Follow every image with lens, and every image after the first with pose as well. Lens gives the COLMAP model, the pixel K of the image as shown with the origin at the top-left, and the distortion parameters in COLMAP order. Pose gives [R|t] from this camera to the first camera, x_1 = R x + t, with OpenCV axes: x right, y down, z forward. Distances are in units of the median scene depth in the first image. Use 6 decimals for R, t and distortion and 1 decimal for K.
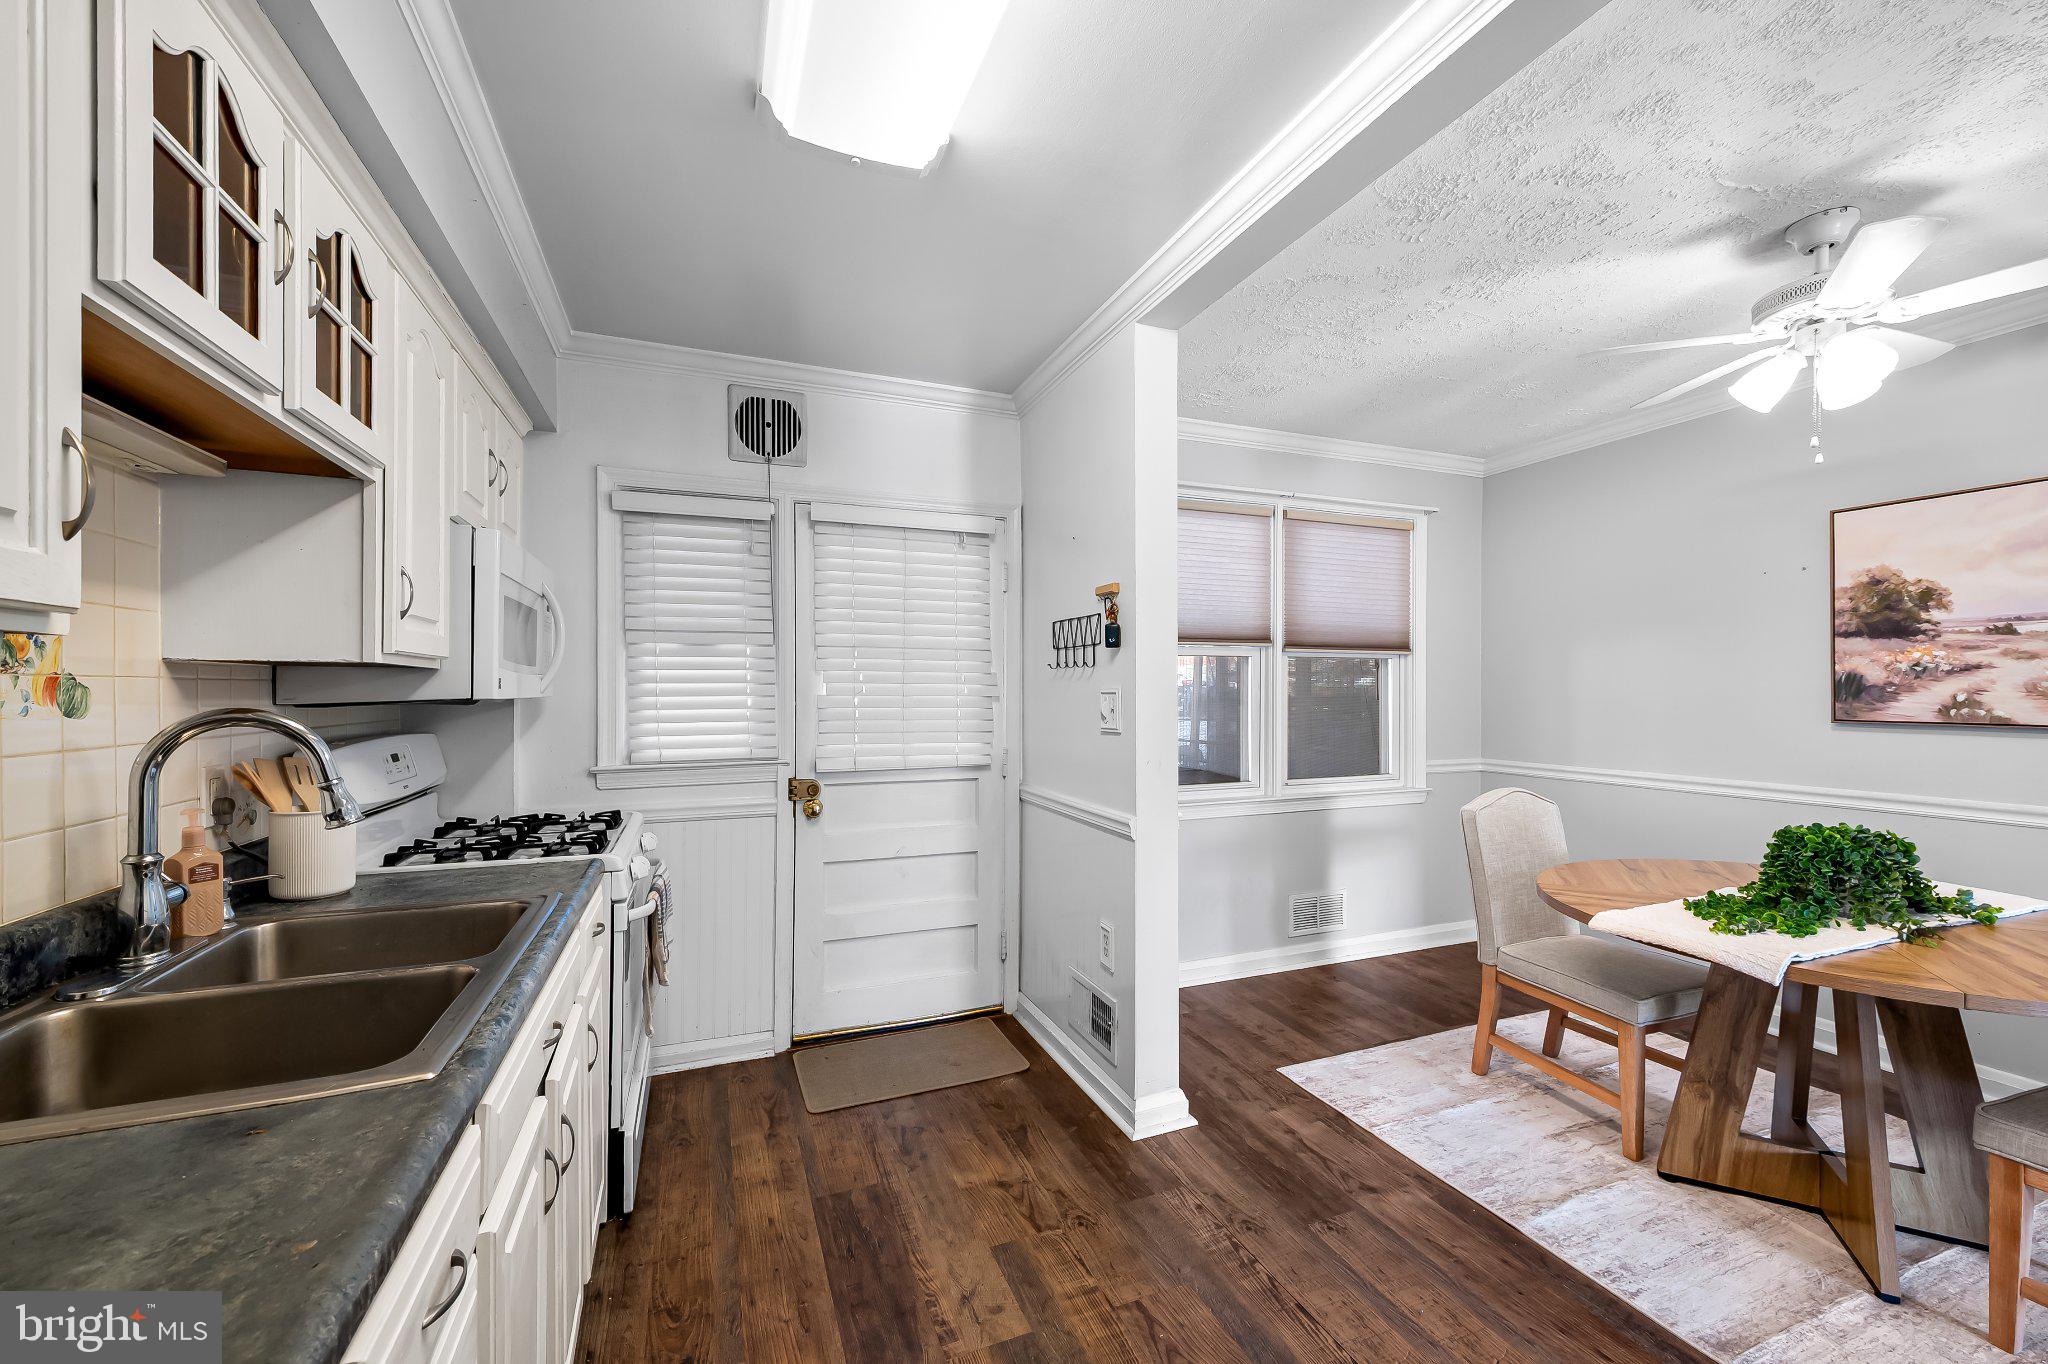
lens RADIAL K [[802.8, 0, 1029.9], [0, 802.8, 687.8], [0, 0, 1]] dist [0.007447, -0.000636]
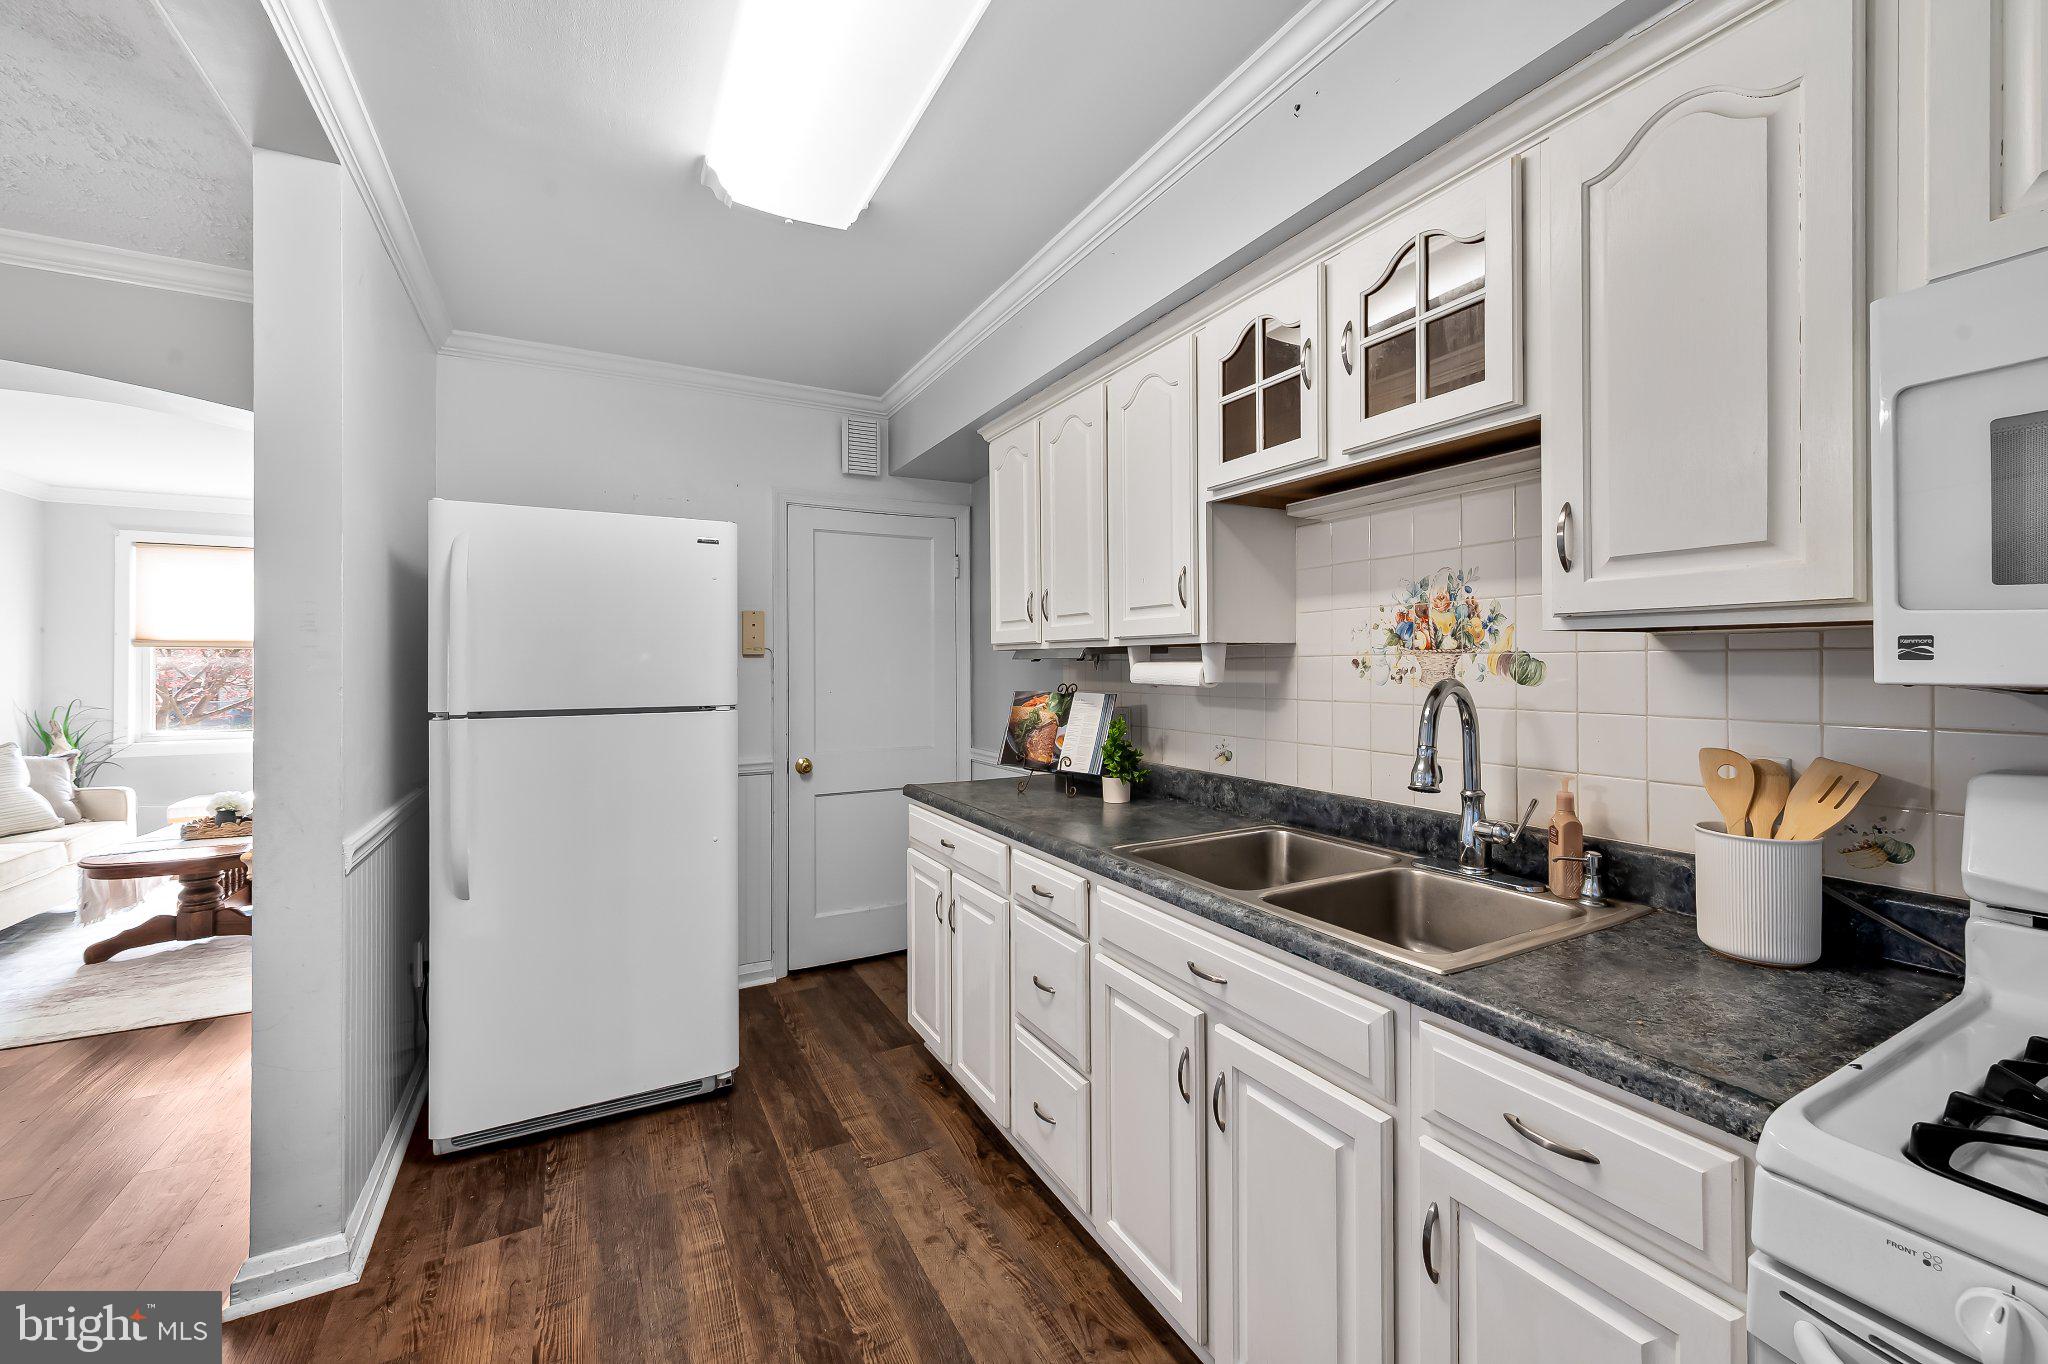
lens RADIAL K [[807.8, 0, 1031.0], [0, 807.8, 663.4], [0, 0, 1]] dist [0.003408, 0.000377]
pose [[-0.992364, 0.002762, -0.123313, -0.098335], [0.003431, 0.999981, -0.005211, 0.002641], [0.123296, -0.005594, -0.992354, 0.957642]]
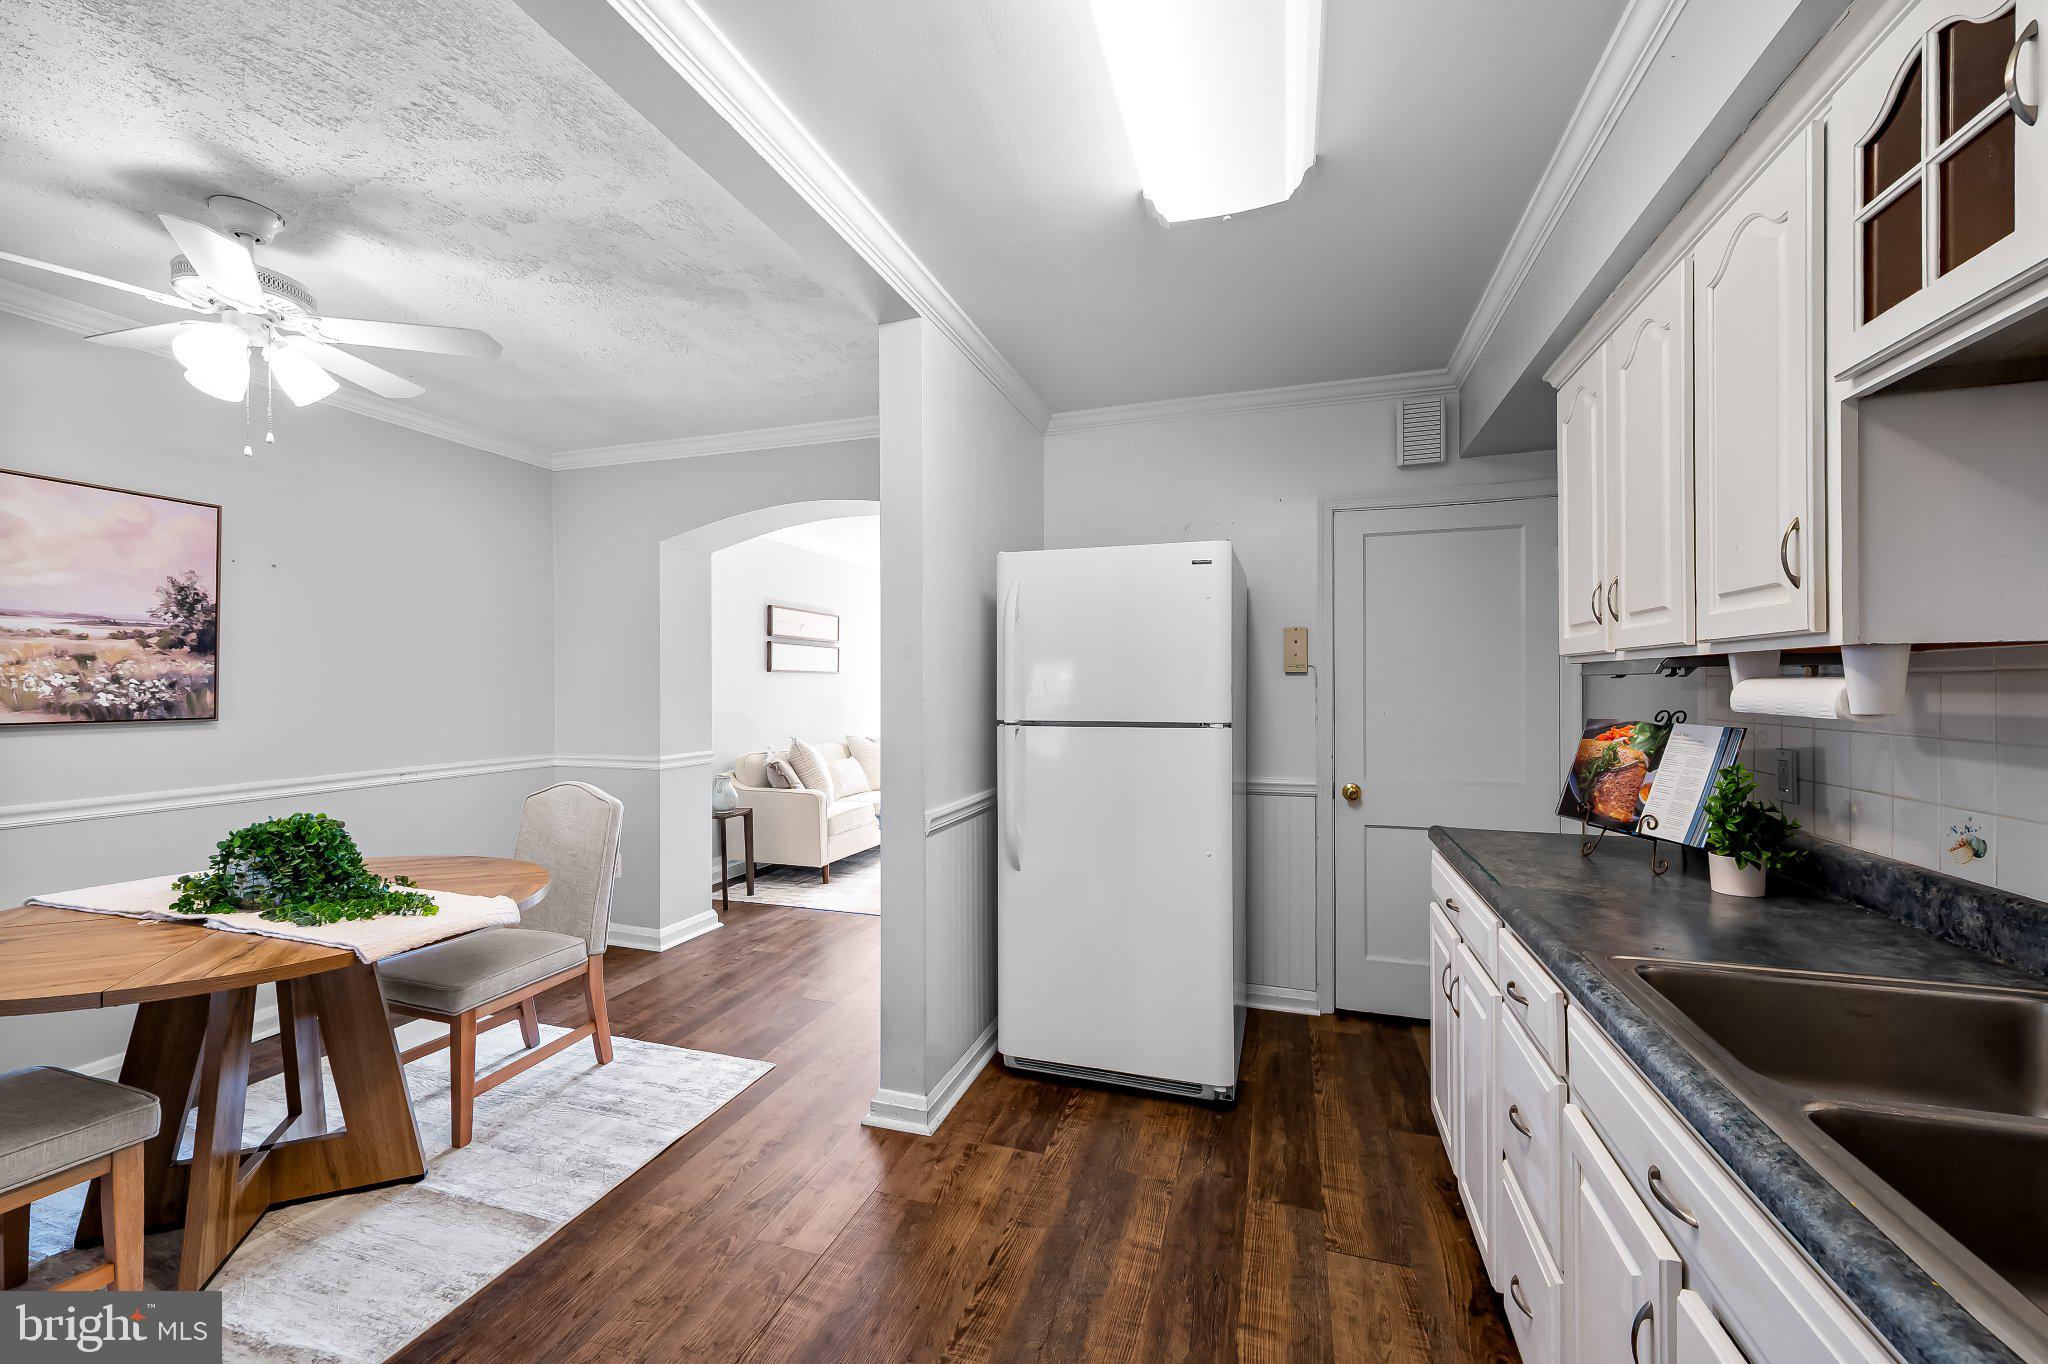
lens RADIAL K [[802.8, 0, 1029.9], [0, 802.8, 687.8], [0, 0, 1]] dist [0.007447, -0.000636]
pose [[-0.770974, -0.000645, 0.636866, -0.280508], [0.000473, 0.999999, 0.001586, 0.002221], [-0.636866, 0.001524, -0.770973, 0.853778]]
